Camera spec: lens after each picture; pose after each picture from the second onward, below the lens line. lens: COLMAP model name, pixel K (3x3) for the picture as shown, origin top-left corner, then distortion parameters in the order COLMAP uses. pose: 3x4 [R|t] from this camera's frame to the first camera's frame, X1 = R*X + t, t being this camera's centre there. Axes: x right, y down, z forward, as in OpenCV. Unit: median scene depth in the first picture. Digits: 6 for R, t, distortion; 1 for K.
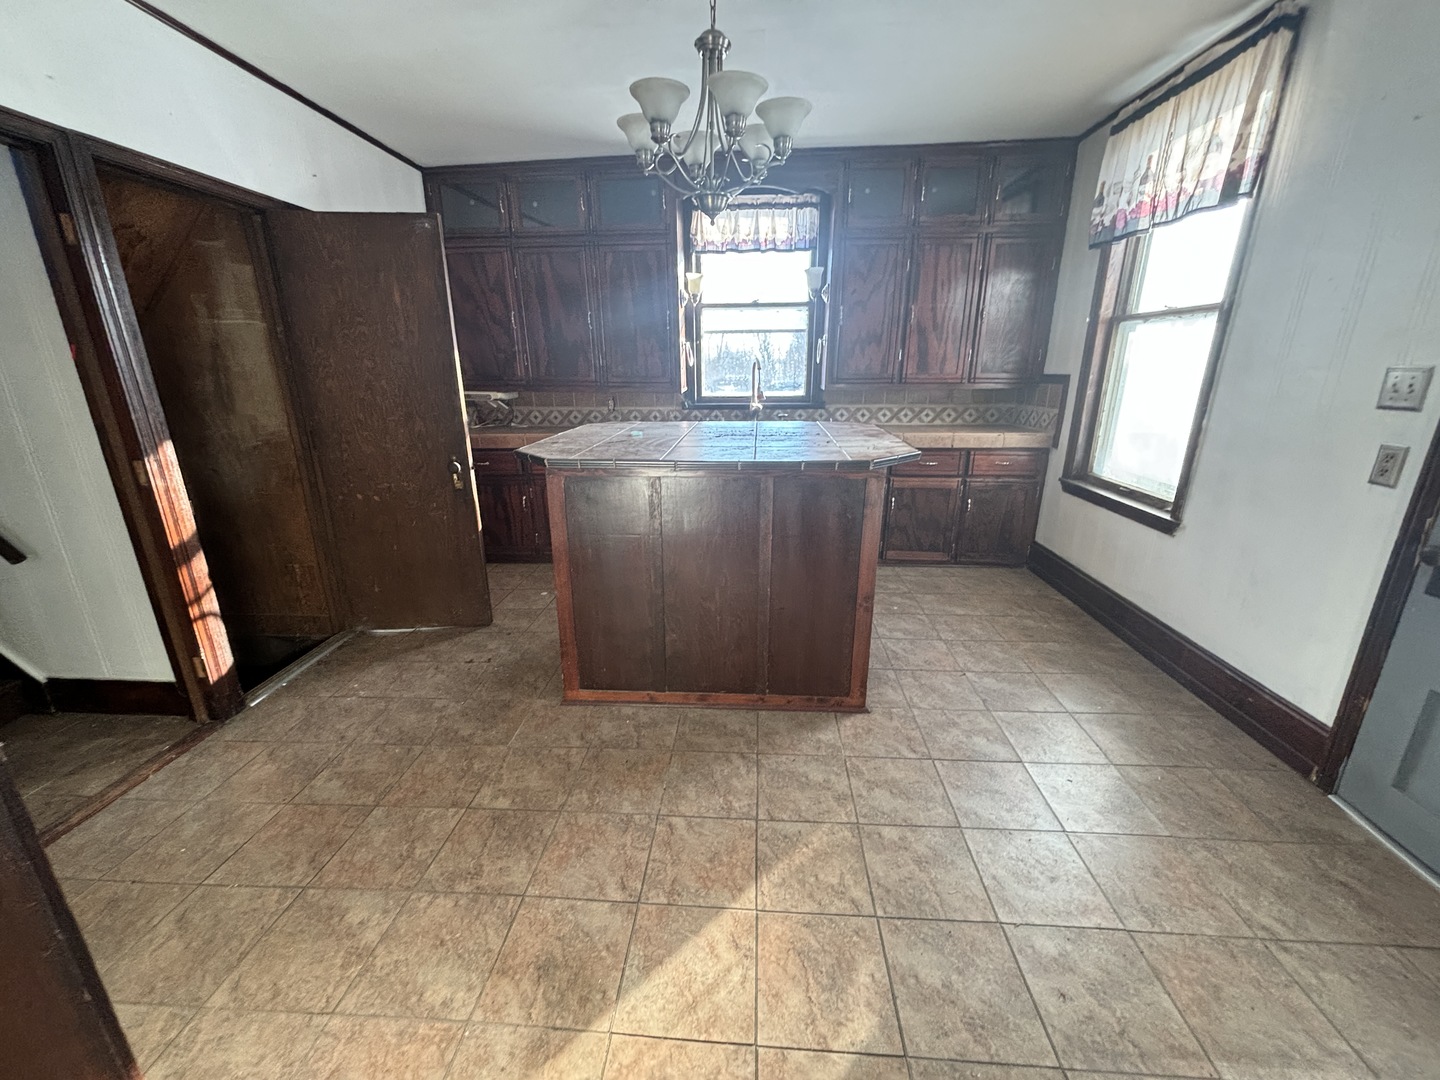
lens RADIAL K [[578.7, 0, 718.7], [0, 578.7, 540.1], [0, 0, 1]] dist [0.001803, 0.000649]
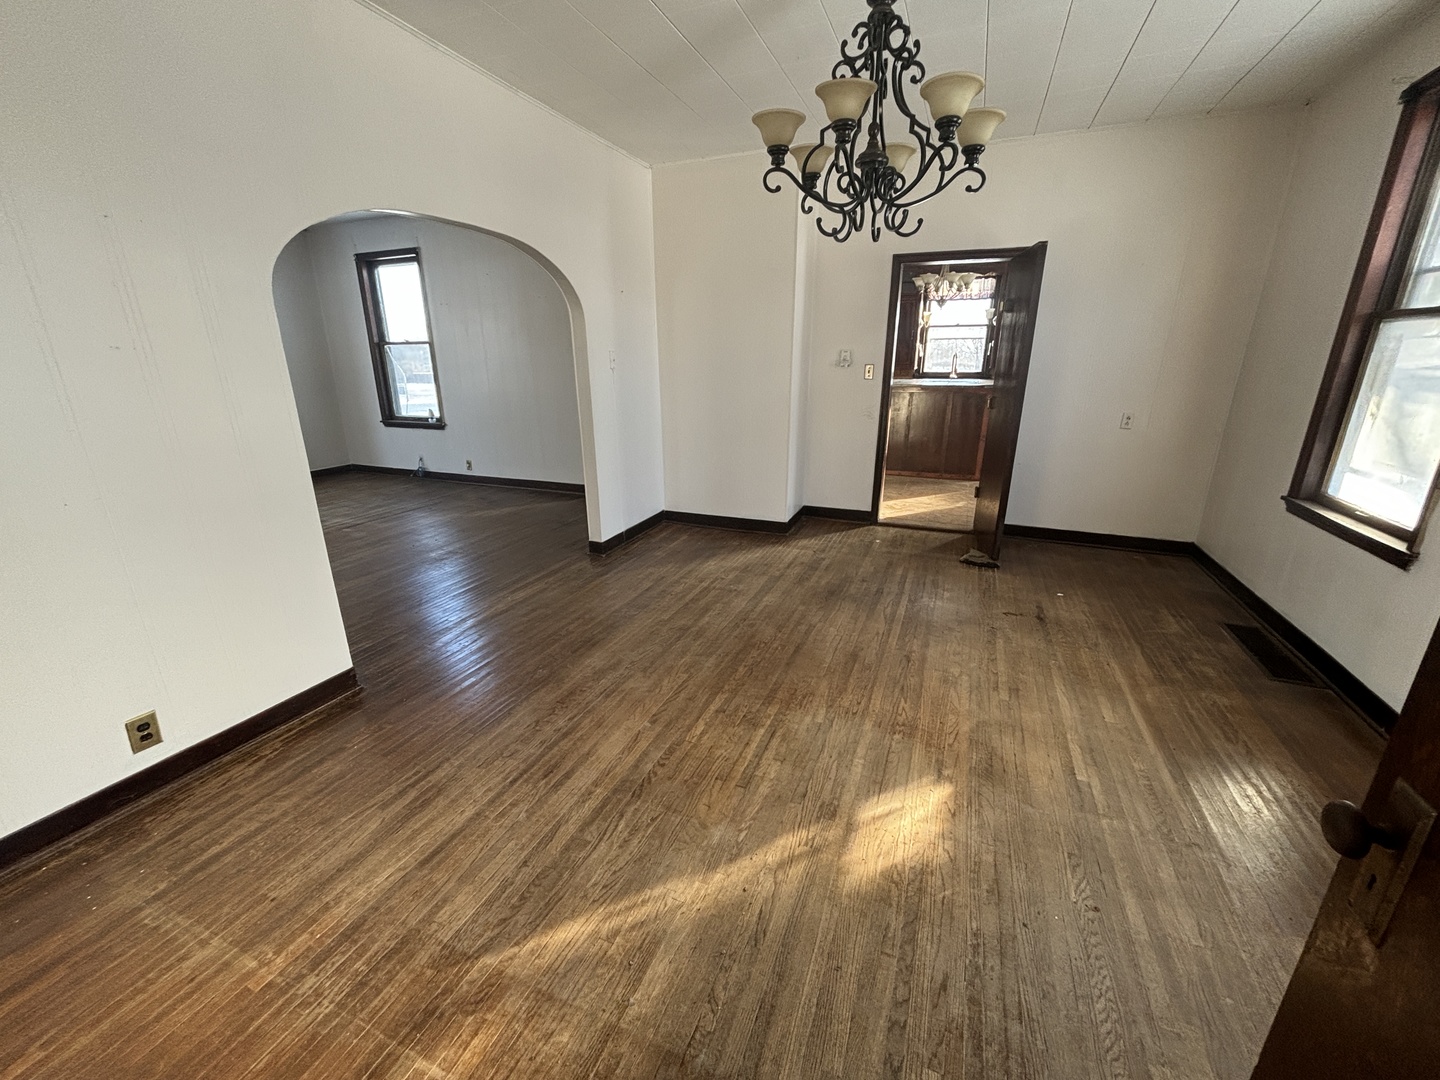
lens RADIAL K [[578.7, 0, 711.2], [0, 578.7, 532.6], [0, 0, 1]] dist [0.001803, 0.000649]
pose [[0.941326, 0.099391, -0.322533, -0.023092], [-0.103952, 0.994577, 0.003097, 0.397360], [0.321092, 0.030613, 0.946553, -1.179750]]
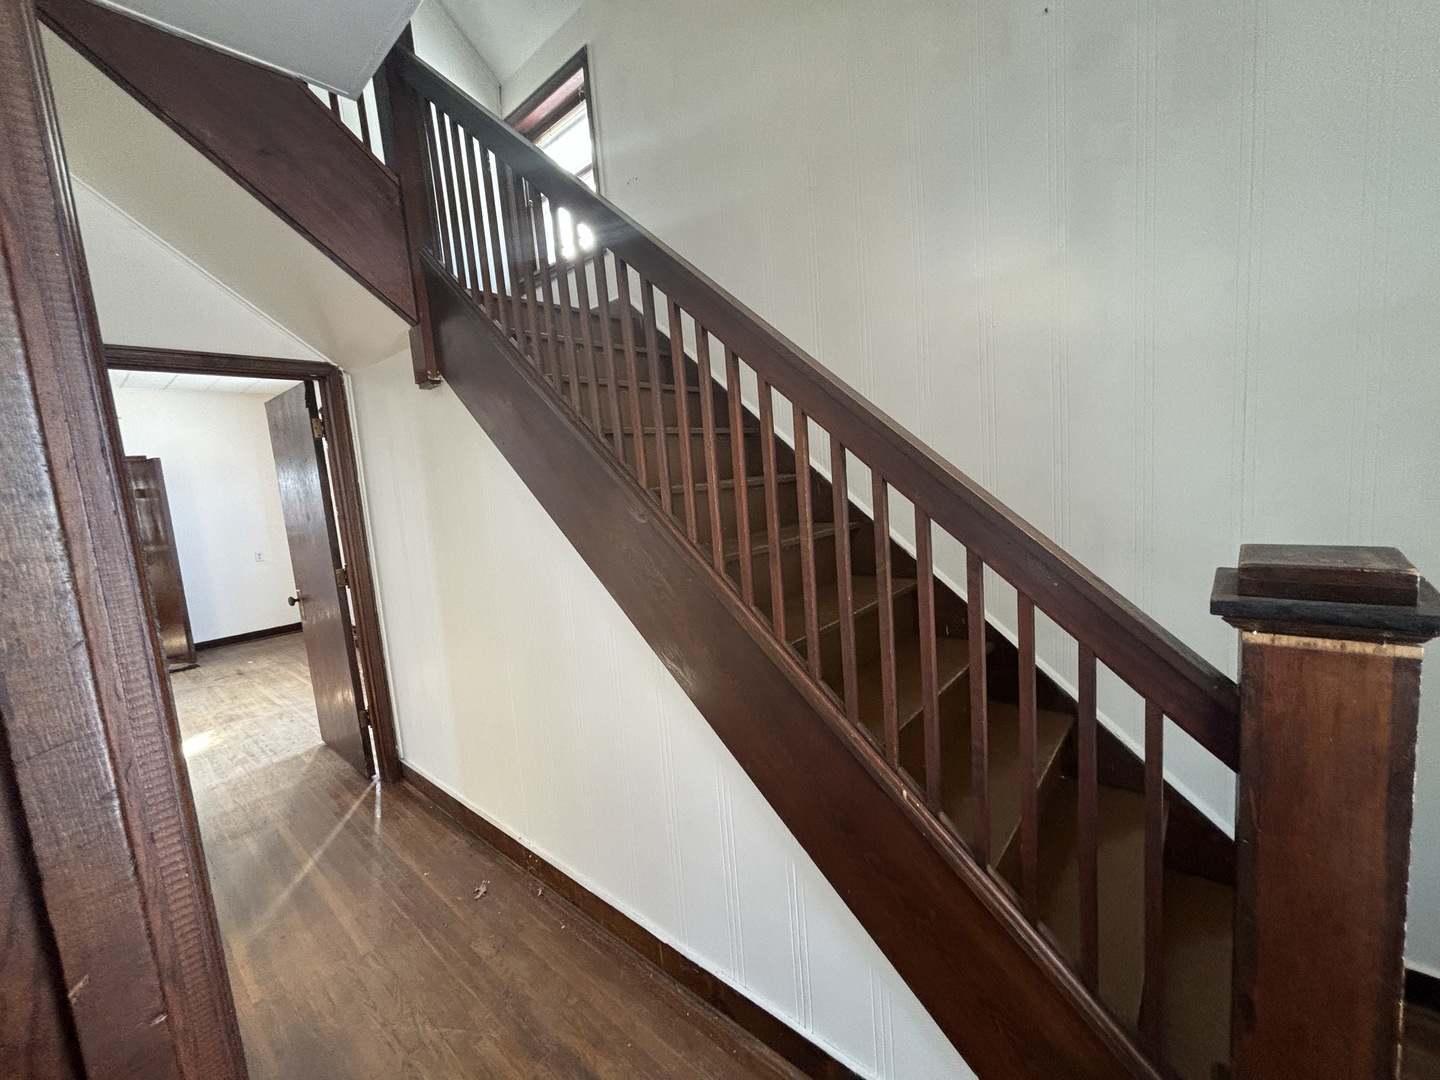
lens RADIAL K [[578.7, 0, 723.8], [0, 578.7, 538.6], [0, 0, 1]] dist [0.001803, 0.000649]
pose [[0.598686, -0.146174, 0.787533, -0.181039], [0.330101, 0.940856, -0.076312, 0.656600], [-0.729800, 0.305652, 0.611530, -2.002938]]
